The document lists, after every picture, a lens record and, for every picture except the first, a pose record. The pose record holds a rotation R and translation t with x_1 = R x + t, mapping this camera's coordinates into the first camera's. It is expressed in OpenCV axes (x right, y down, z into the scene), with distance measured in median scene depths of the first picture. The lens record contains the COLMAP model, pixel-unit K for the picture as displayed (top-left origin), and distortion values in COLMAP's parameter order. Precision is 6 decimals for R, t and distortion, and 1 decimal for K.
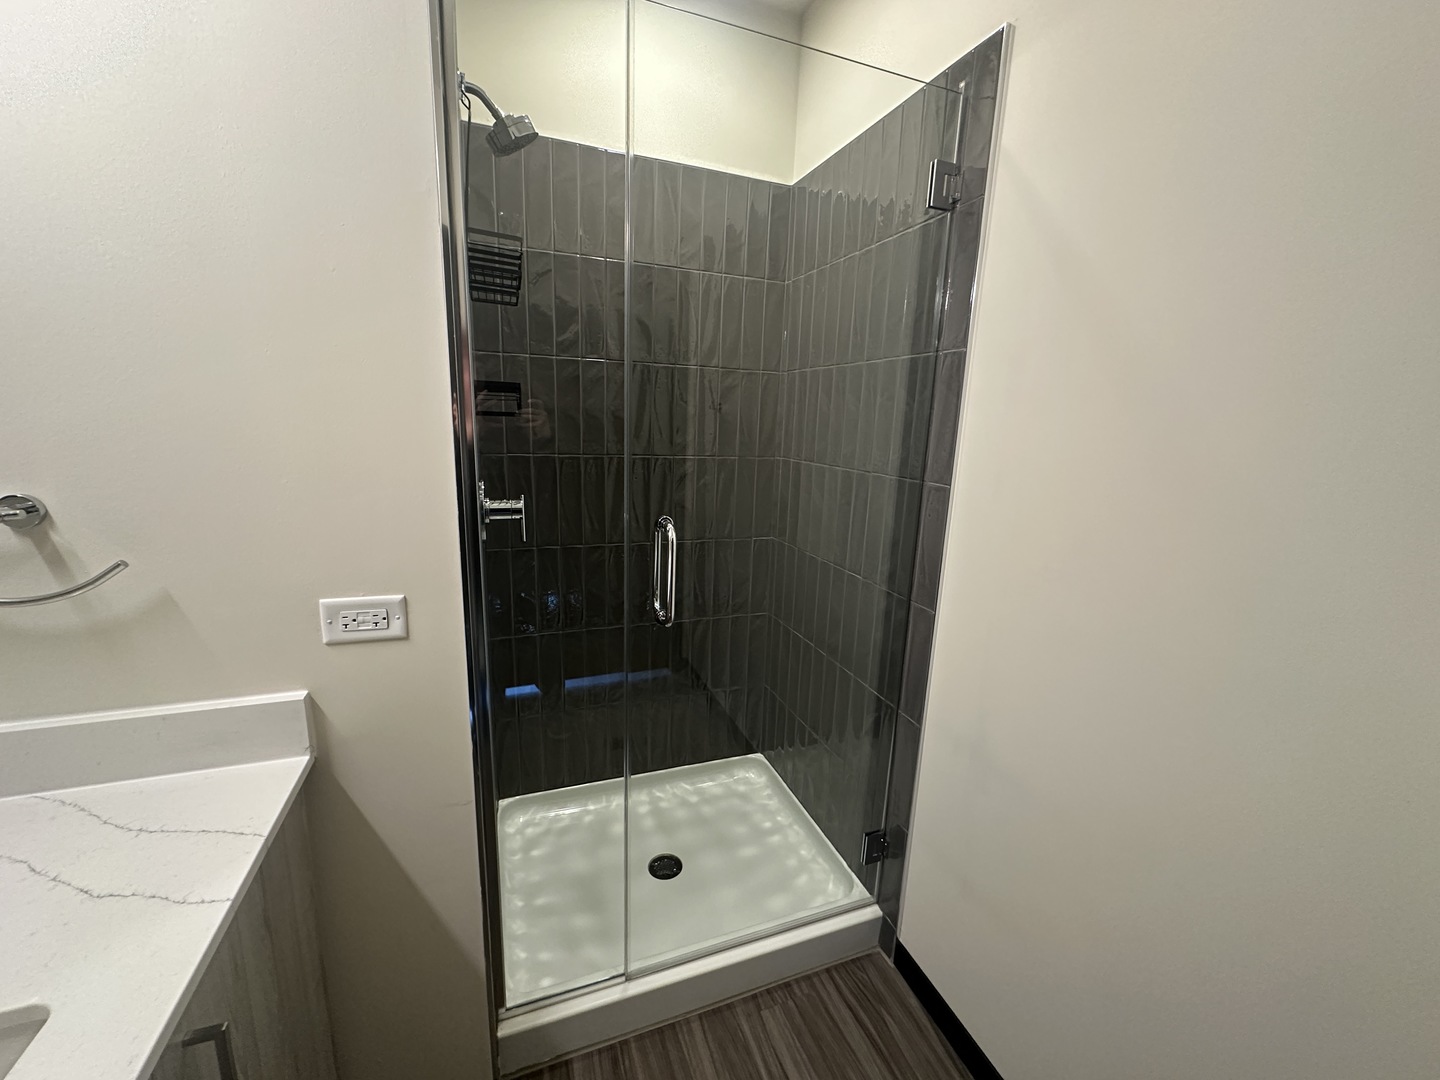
lens RADIAL K [[575.2, 0, 719.3], [0, 575.2, 539.4], [0, 0, 1]] dist [-0.004751, 0.000652]
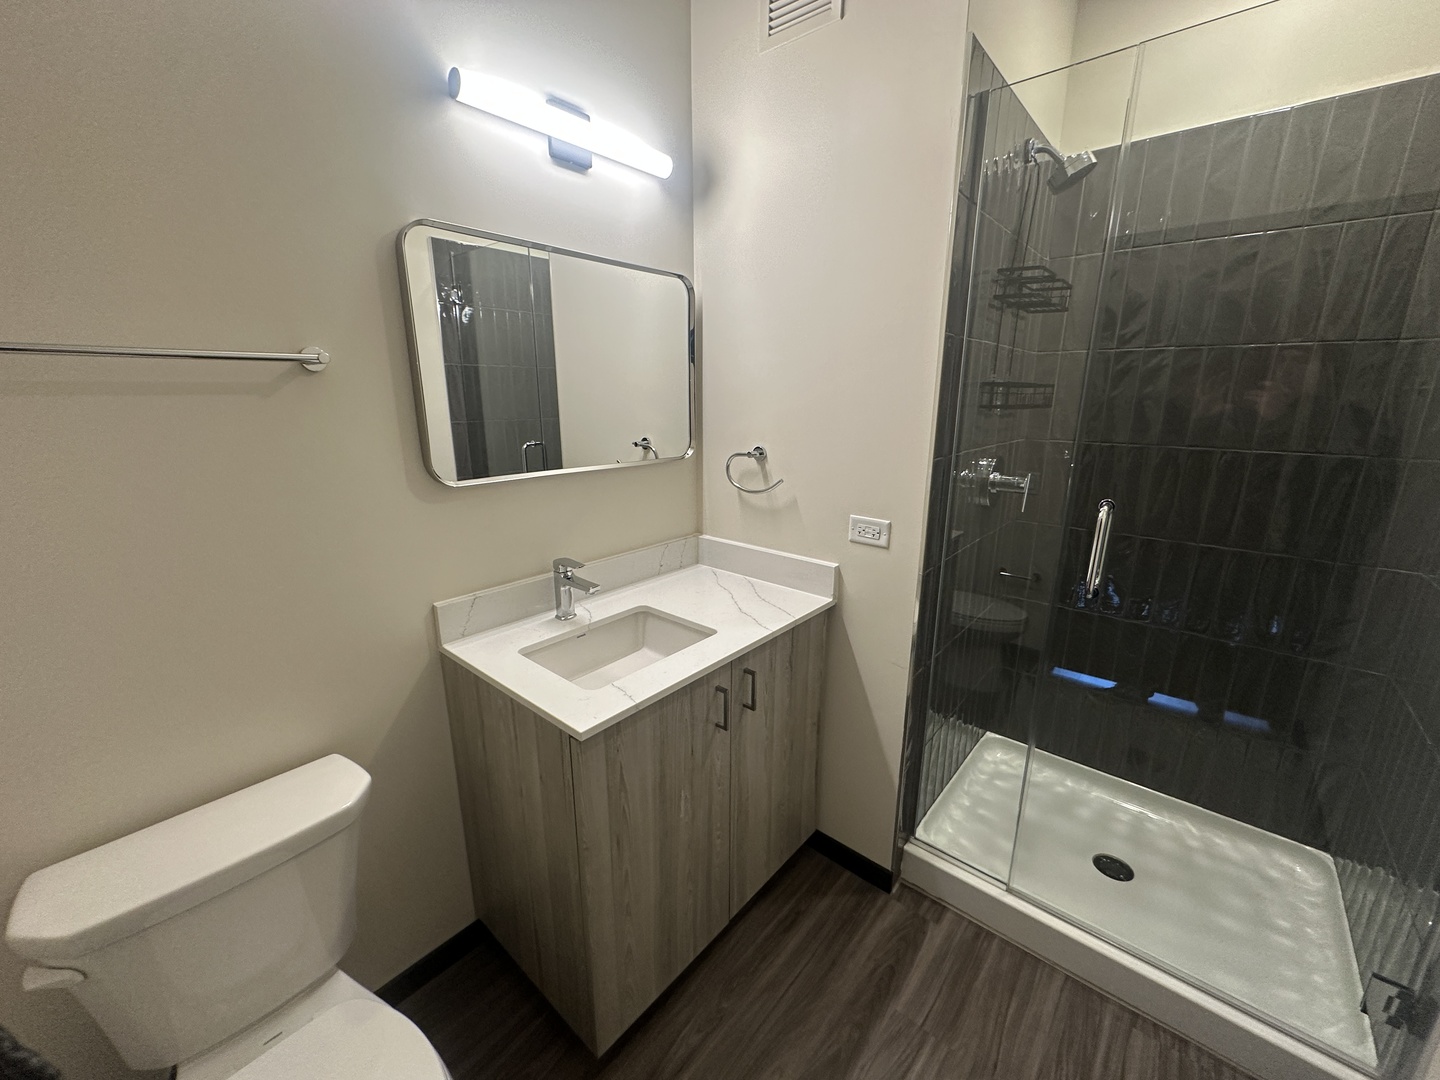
lens RADIAL K [[575.2, 0, 720.1], [0, 575.2, 539.8], [0, 0, 1]] dist [-0.004751, 0.000652]
pose [[0.478467, 0.184790, -0.858441, 0.361243], [-0.166082, 0.979005, 0.118174, 0.020890], [0.862256, 0.086030, 0.499113, -0.128556]]
